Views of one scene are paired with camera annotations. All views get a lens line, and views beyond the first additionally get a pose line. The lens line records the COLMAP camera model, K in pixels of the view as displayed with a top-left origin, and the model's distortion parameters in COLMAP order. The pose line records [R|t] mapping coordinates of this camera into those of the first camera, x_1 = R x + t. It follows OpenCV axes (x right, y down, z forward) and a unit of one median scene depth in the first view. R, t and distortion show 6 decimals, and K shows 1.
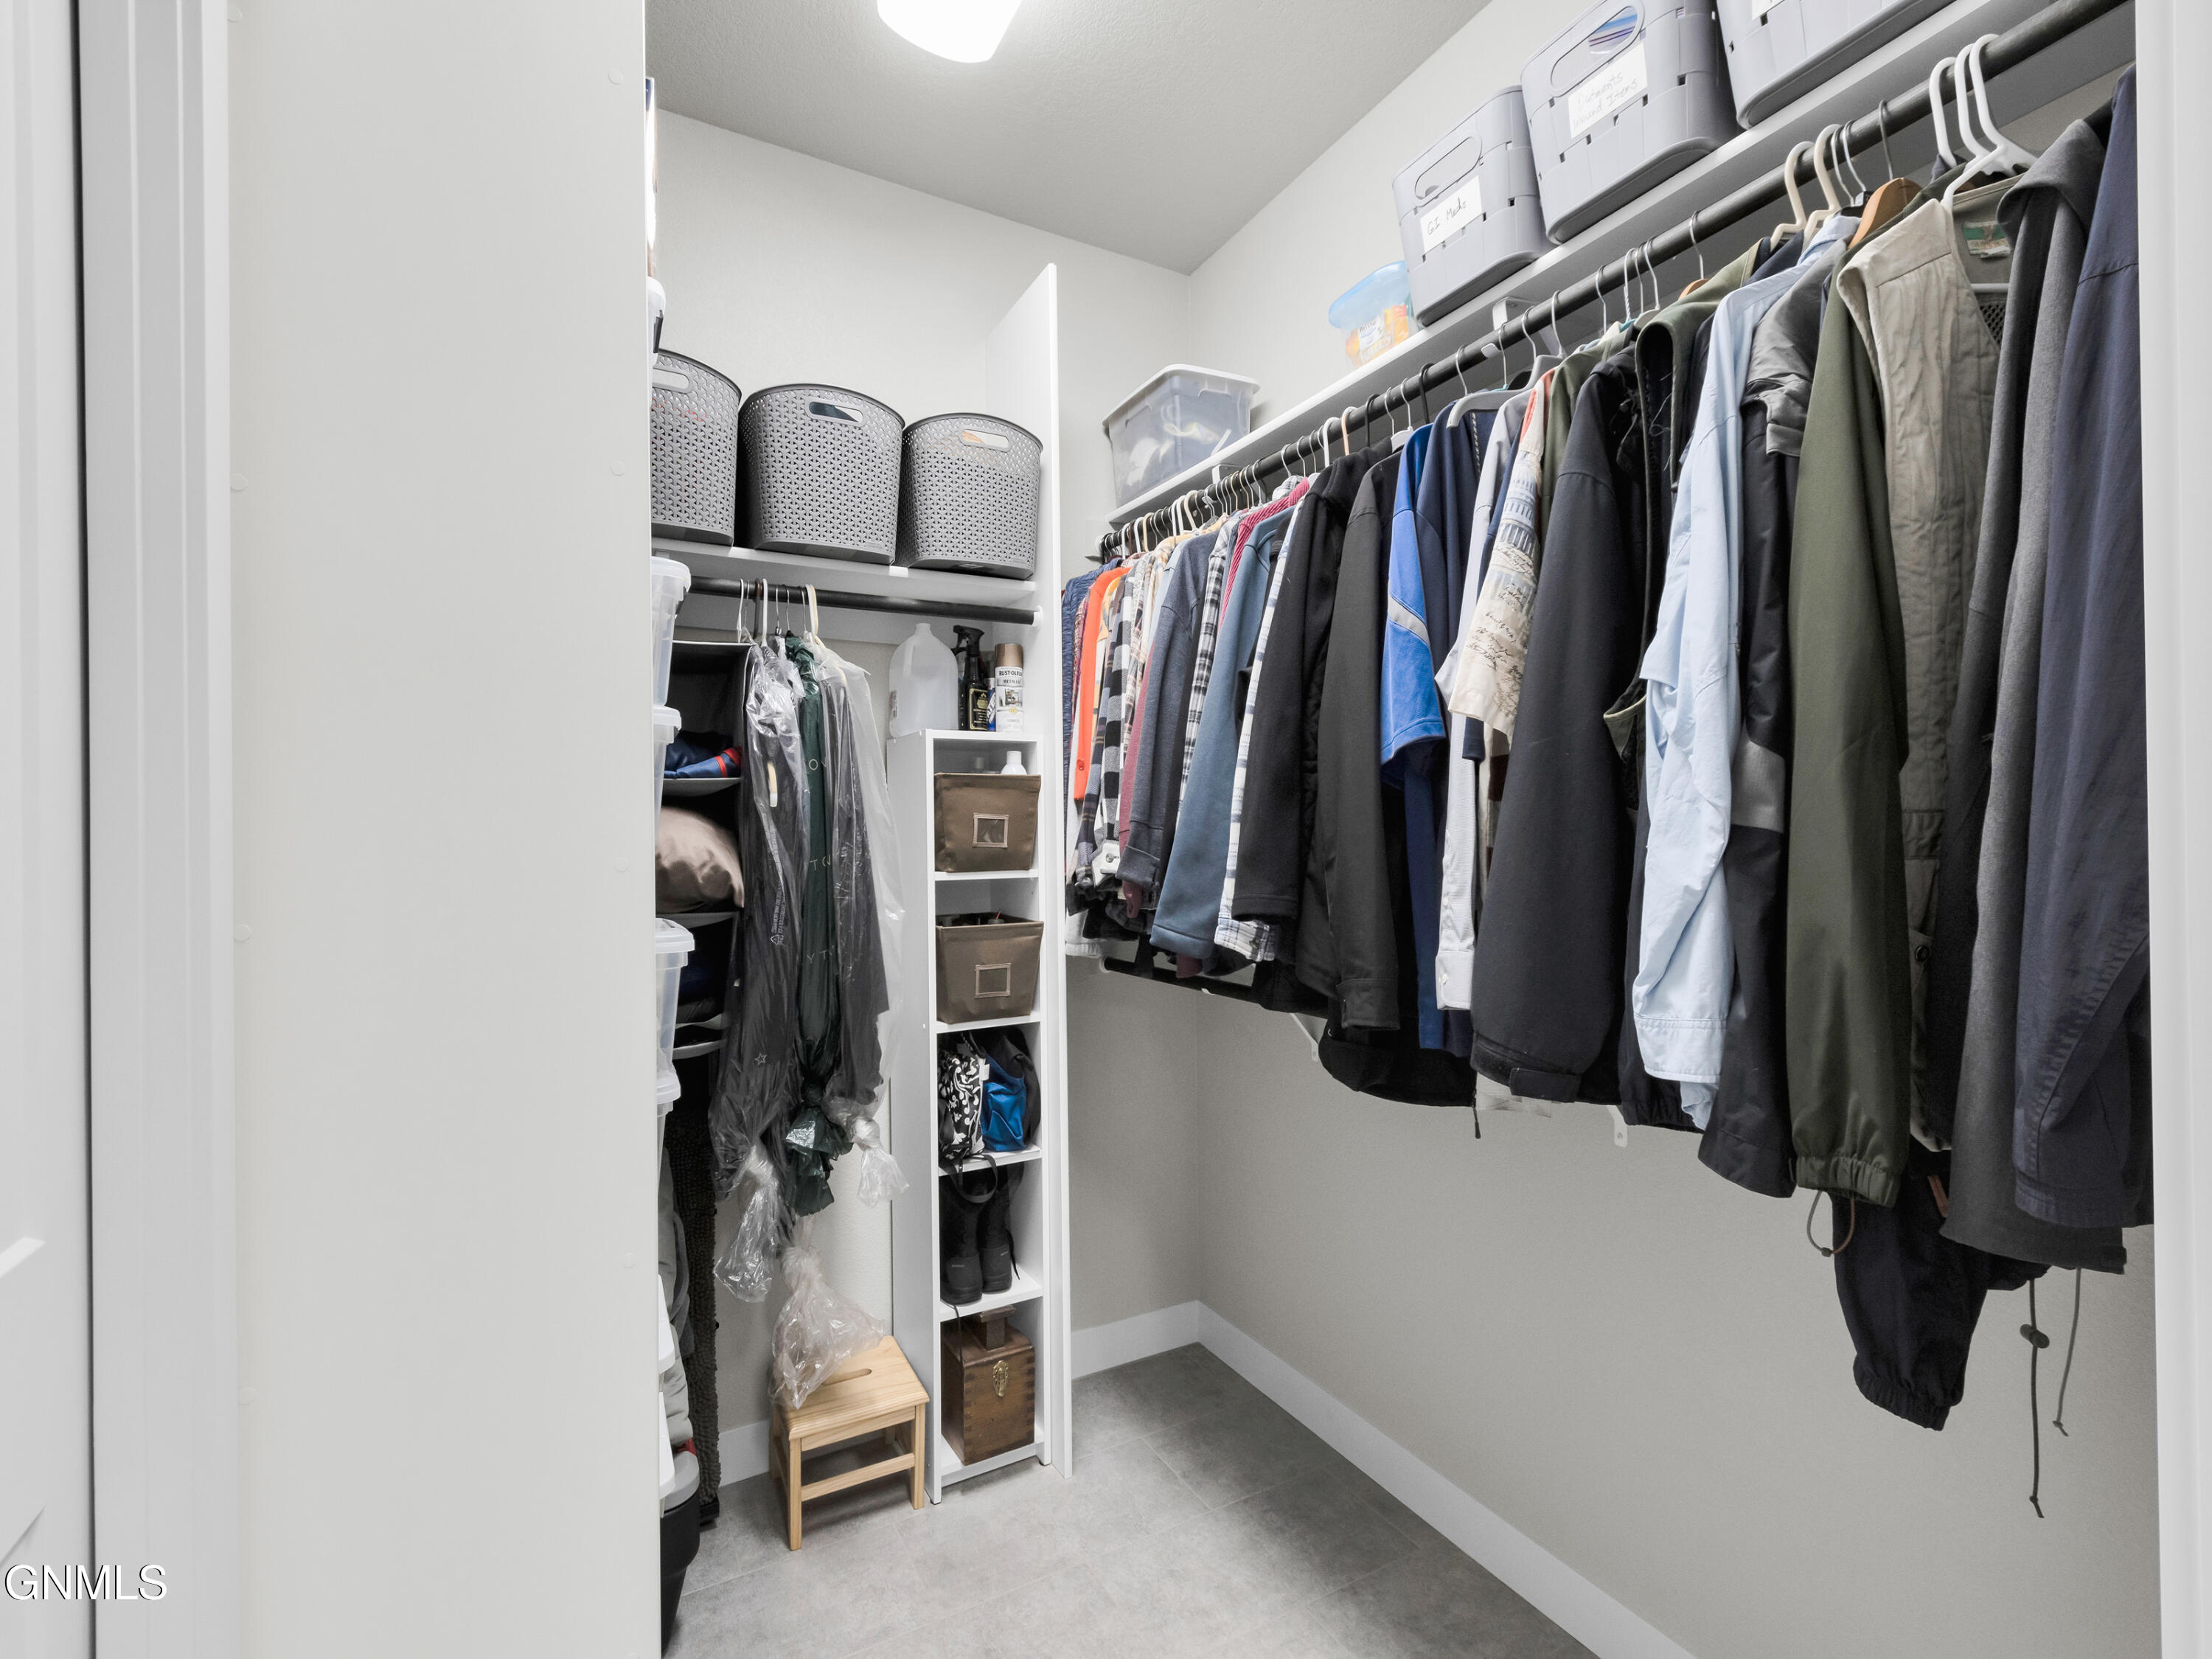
lens RADIAL K [[1000.9, 0, 1108.4], [0, 1000.9, 828.4], [0, 0, 1]] dist [-0.000639, 0.000005]
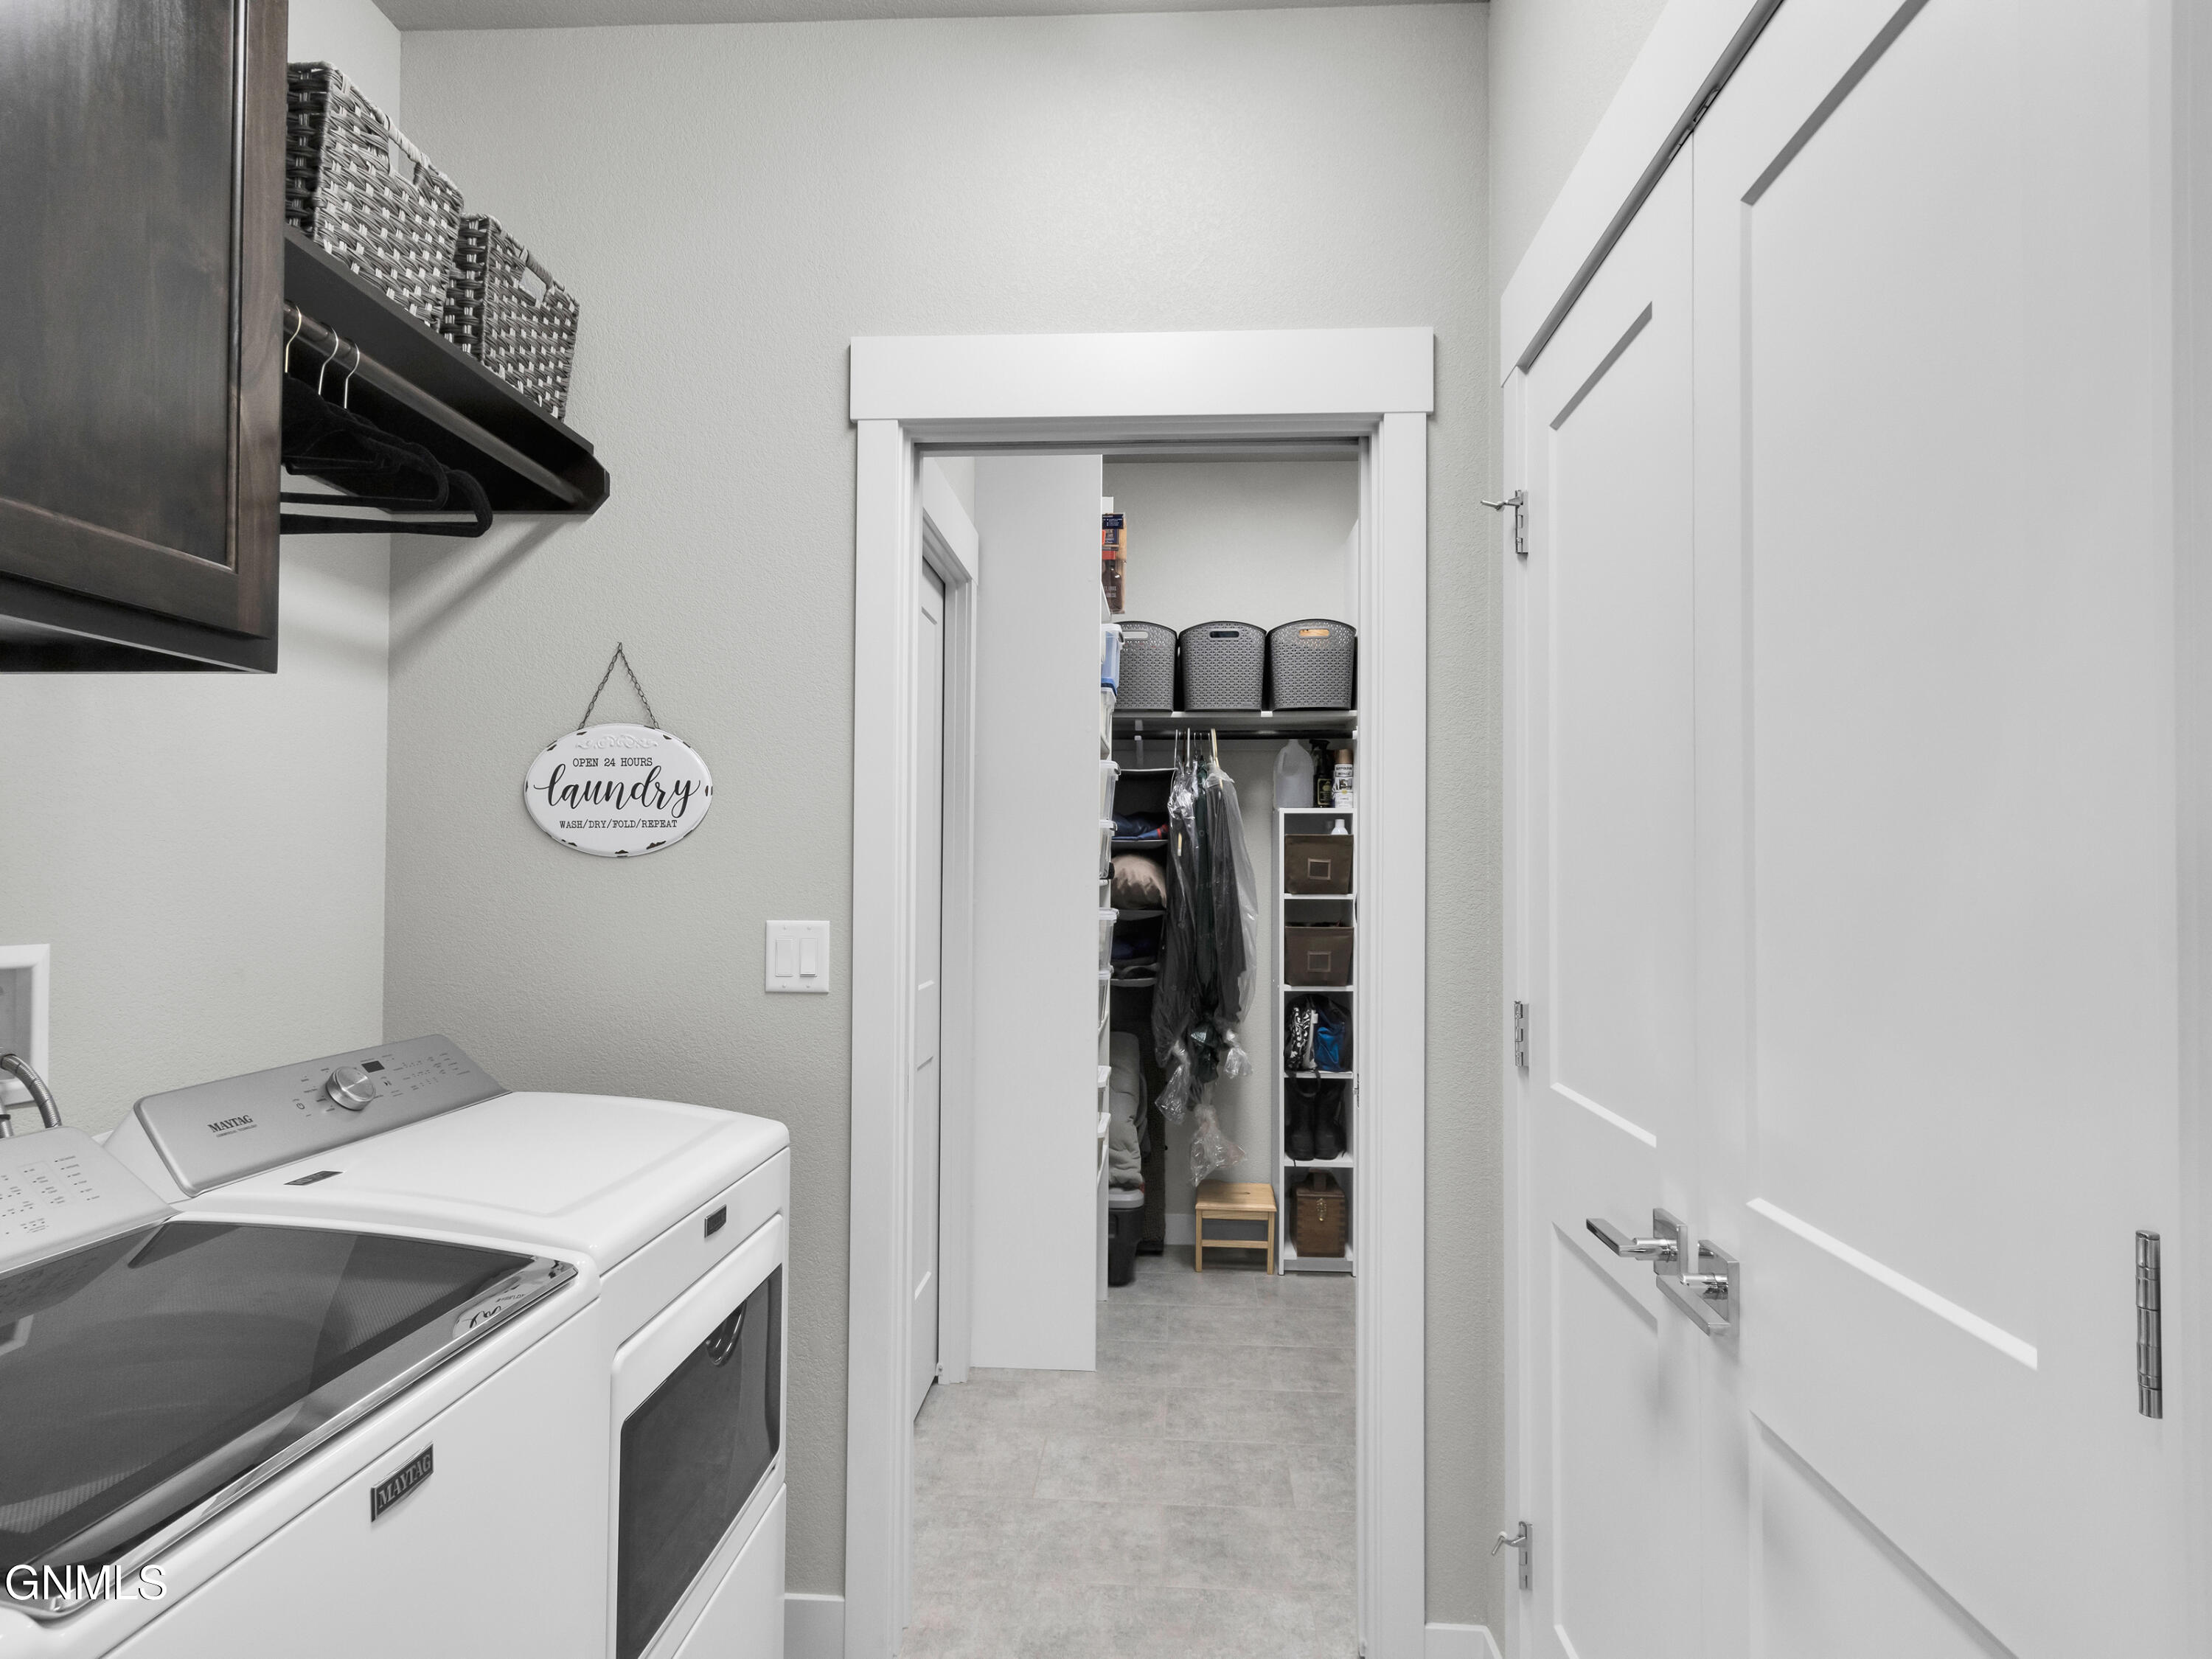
lens RADIAL K [[1157.4, 0, 1107.3], [0, 1157.4, 845.4], [0, 0, 1]] dist [0.007006, 0.000666]
pose [[0.850330, 0.007306, -0.526199, 0.595717], [-0.013847, 0.999868, -0.008493, -0.017027], [0.526067, 0.014508, 0.850319, -0.802262]]
